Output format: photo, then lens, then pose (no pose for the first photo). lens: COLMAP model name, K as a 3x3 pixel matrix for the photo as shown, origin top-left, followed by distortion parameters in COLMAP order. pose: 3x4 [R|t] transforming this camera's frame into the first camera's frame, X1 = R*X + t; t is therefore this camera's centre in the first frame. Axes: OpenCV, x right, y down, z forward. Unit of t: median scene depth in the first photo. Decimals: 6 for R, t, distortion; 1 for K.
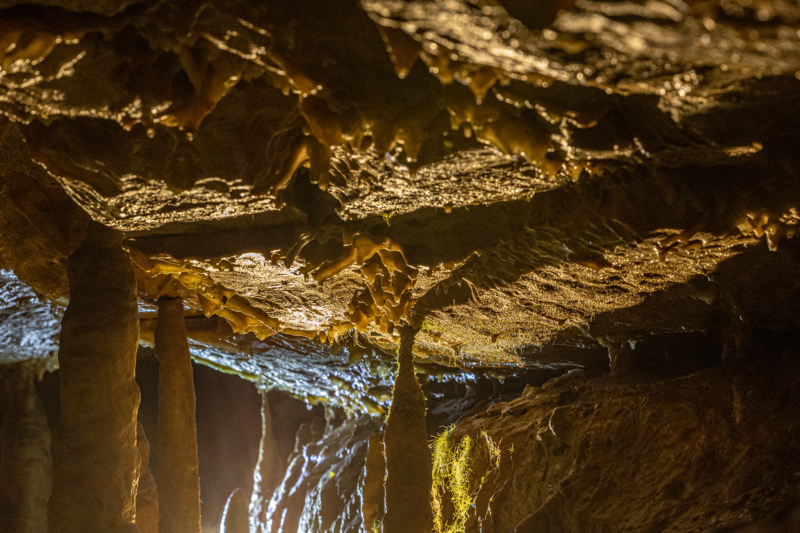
lens RADIAL K [[2537.4, 0, 400.0], [0, 2537.4, 266.5], [0, 0, 1]] dist [-0.048210, 0.000000]
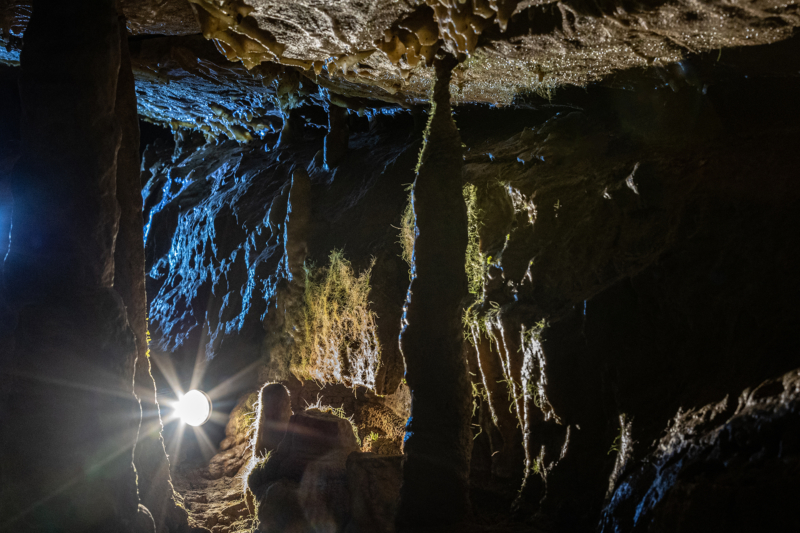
lens RADIAL K [[1631.8, 0, 400.3], [0, 1631.8, 267.3], [0, 0, 1]] dist [-0.019302, 0.000000]
pose [[0.978559, 0.008396, 0.205798, -0.108806], [-0.038724, 0.988851, 0.143788, 0.012999], [-0.202296, -0.148675, 0.967973, 0.413709]]
